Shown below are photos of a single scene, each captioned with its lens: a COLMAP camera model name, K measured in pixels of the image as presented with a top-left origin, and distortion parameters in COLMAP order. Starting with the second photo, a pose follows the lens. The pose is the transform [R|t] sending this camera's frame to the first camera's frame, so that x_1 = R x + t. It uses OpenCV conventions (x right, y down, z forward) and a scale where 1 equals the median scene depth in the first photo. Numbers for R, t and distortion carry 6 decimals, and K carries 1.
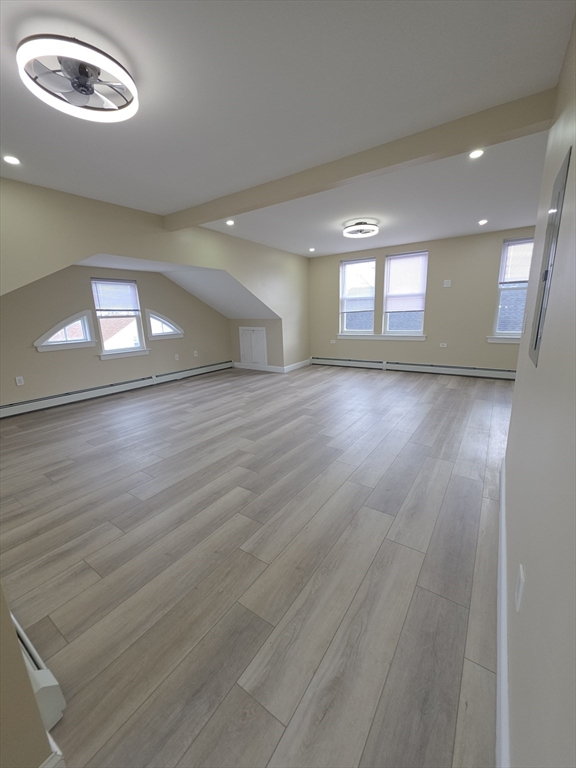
lens RADIAL K [[307.1, 0, 283.9], [0, 307.1, 380.4], [0, 0, 1]] dist [-0.001020, 0.000330]
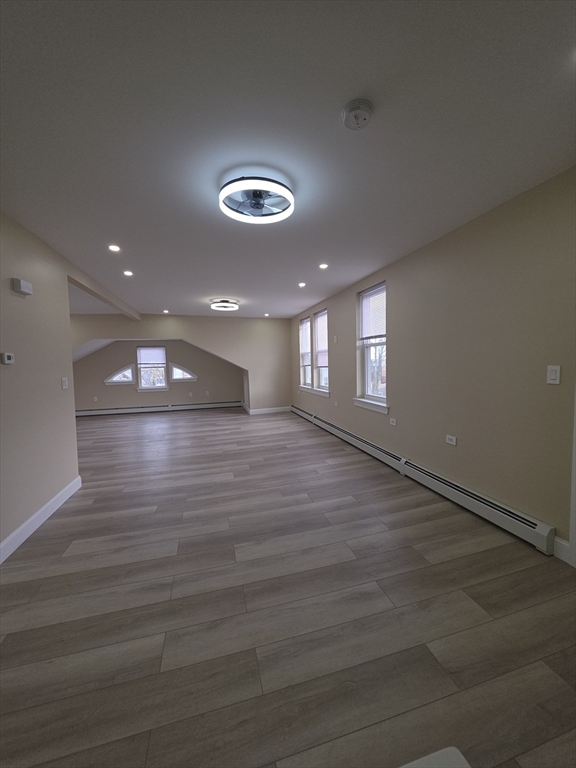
lens RADIAL K [[307.1, 0, 291.3], [0, 307.1, 392.1], [0, 0, 1]] dist [-0.001020, 0.000330]
pose [[0.771290, 0.071051, -0.632506, 2.134079], [-0.134663, 0.989470, -0.053061, -0.166707], [0.622076, 0.126101, 0.772736, 0.366998]]
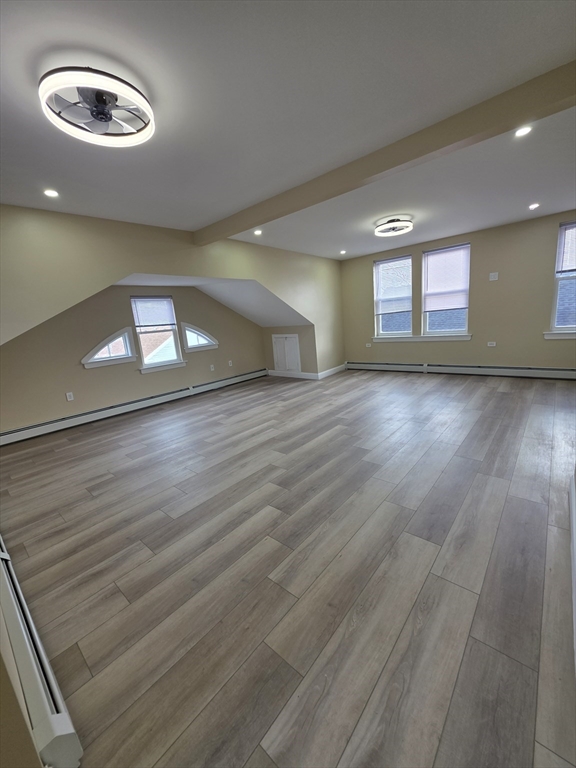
lens RADIAL K [[307.1, 0, 283.7], [0, 307.1, 381.9], [0, 0, 1]] dist [-0.001020, 0.000330]
pose [[0.992293, -0.032091, -0.119685, 0.017463], [0.030863, 0.999450, -0.012094, -0.018923], [0.120007, 0.008307, 0.992738, 0.033209]]
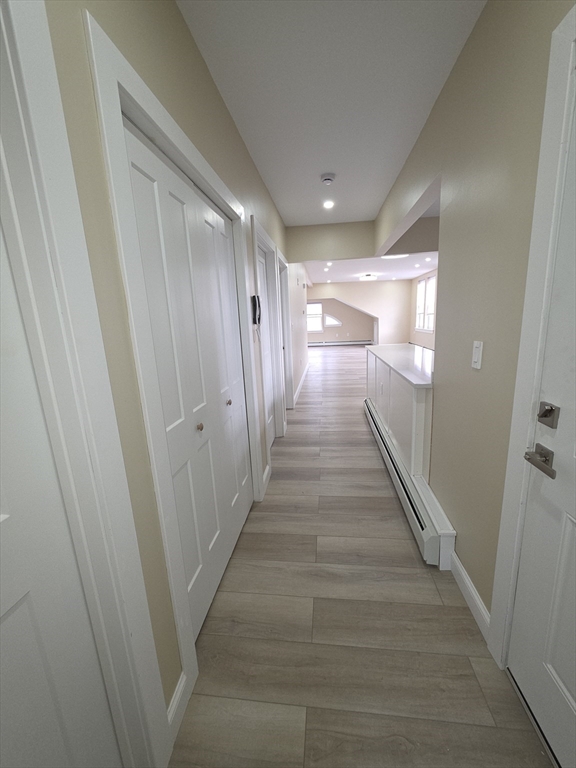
lens RADIAL K [[307.1, 0, 287.9], [0, 307.1, 388.3], [0, 0, 1]] dist [-0.001020, 0.000330]
pose [[0.467033, 0.206259, -0.859848, 3.265915], [-0.160233, 0.976056, 0.147103, 0.064256], [0.869601, 0.069074, 0.488900, -0.798041]]
